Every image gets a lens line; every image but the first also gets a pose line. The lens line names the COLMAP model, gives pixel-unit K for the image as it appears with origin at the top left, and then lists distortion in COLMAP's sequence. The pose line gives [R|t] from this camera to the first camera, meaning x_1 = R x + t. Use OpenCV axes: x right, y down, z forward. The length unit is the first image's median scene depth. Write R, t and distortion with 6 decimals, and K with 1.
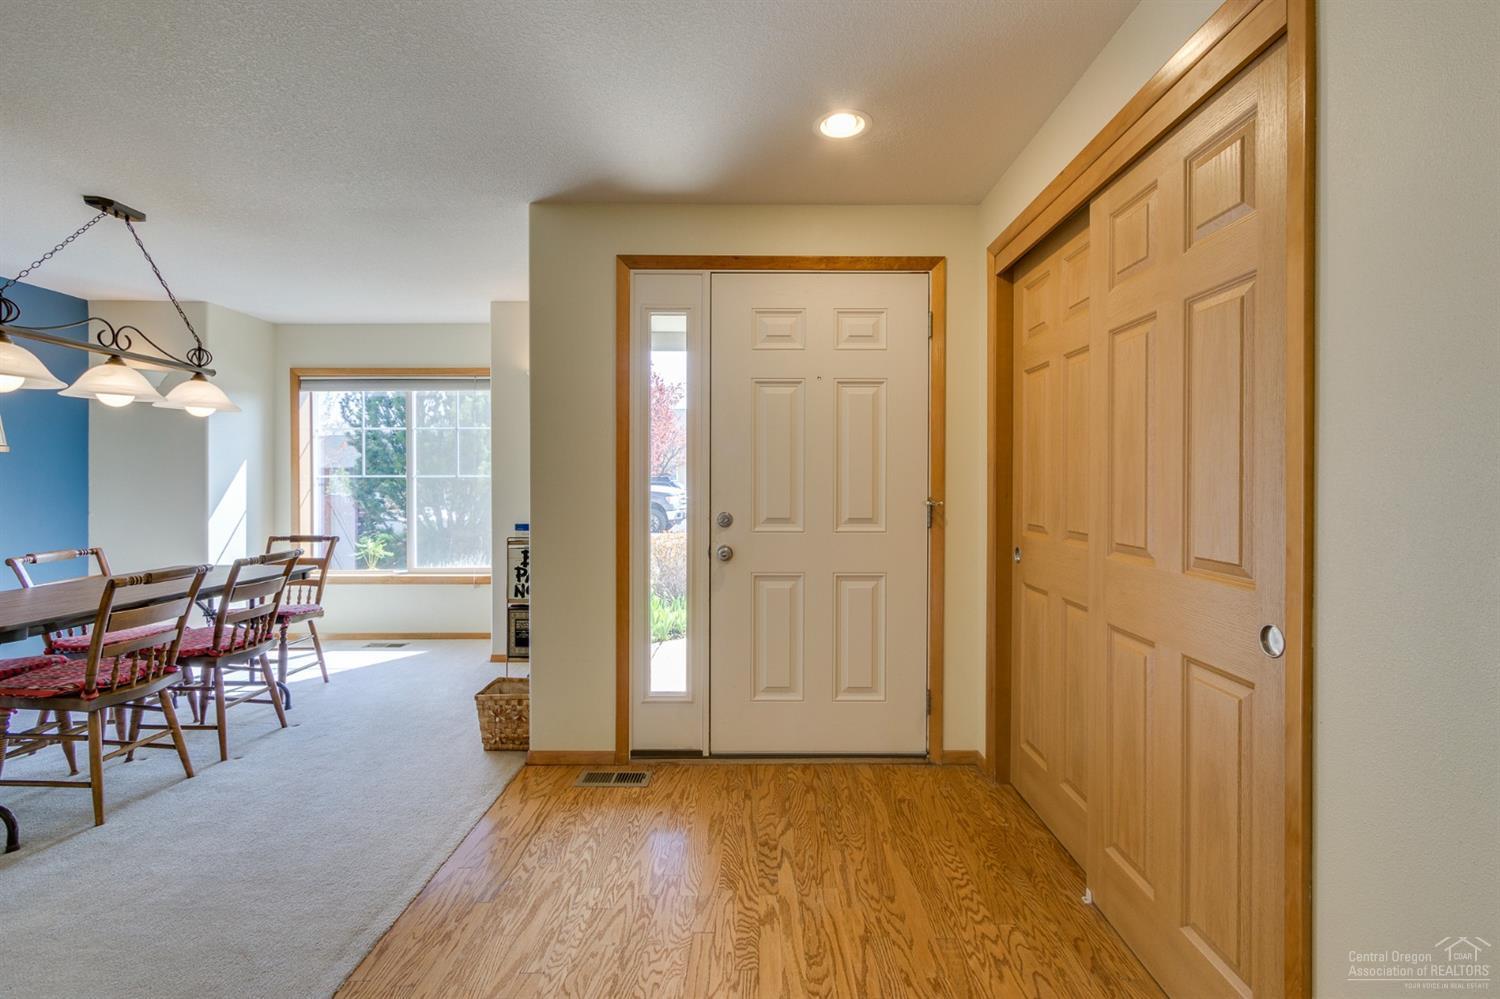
lens RADIAL K [[761.0, 0, 750.7], [0, 761.0, 492.7], [0, 0, 1]] dist [0.003469, -0.002472]
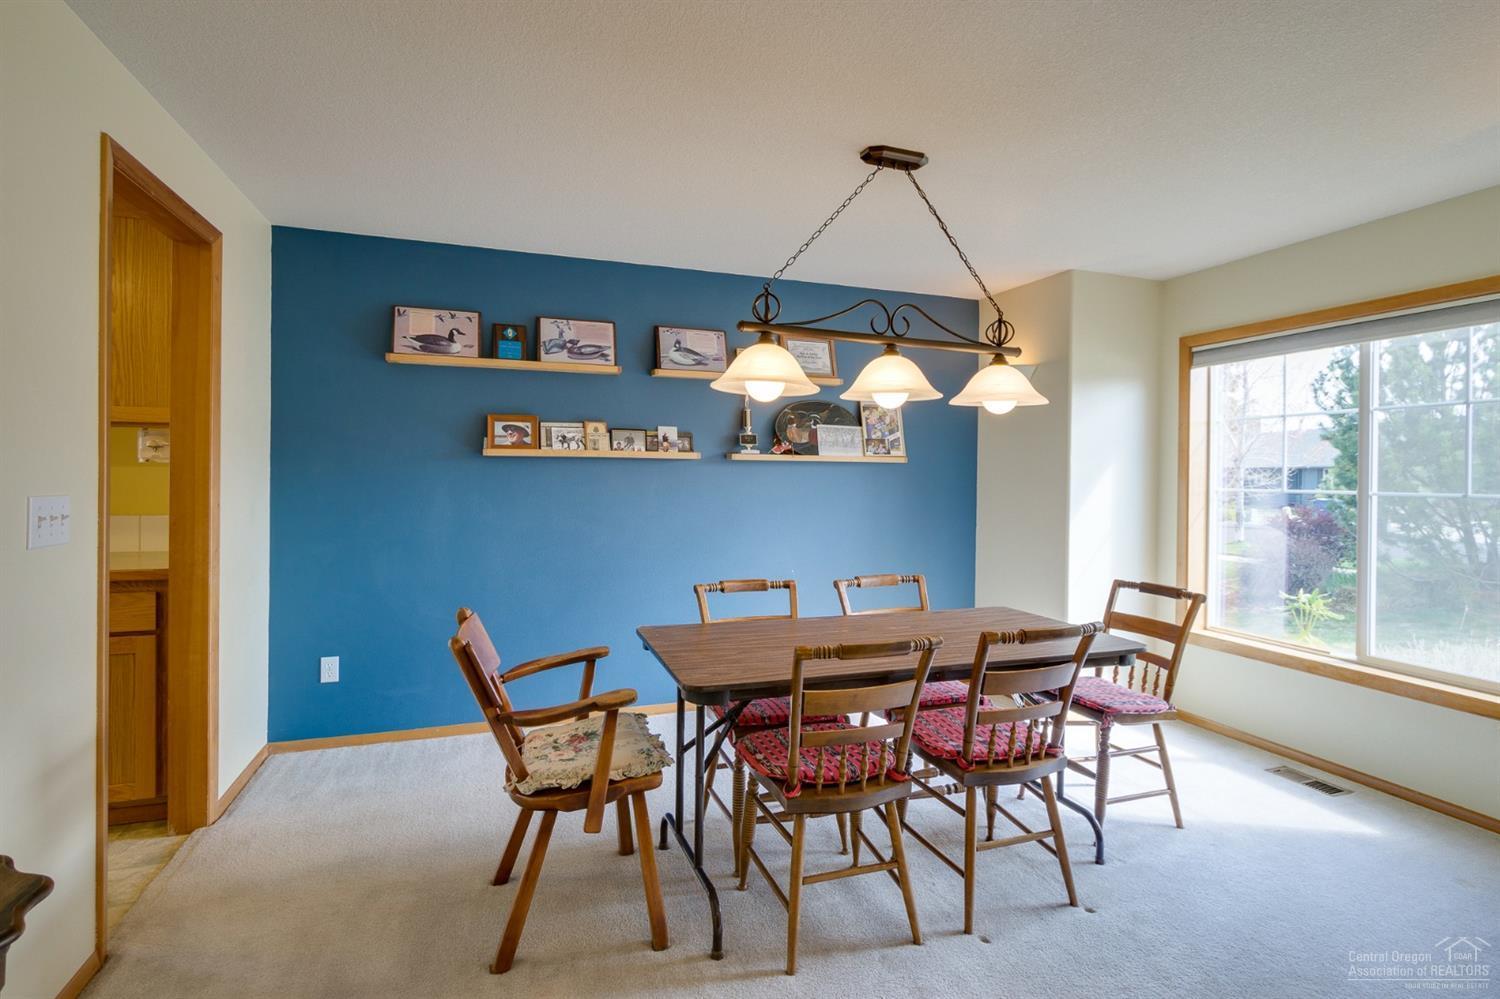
lens RADIAL K [[761.0, 0, 751.5], [0, 761.0, 482.2], [0, 0, 1]] dist [0.003469, -0.002472]
pose [[0.387601, 0.008186, -0.921791, -0.124450], [-0.018067, 0.999836, 0.001282, -0.027121], [0.921650, 0.016157, 0.387685, 0.439290]]
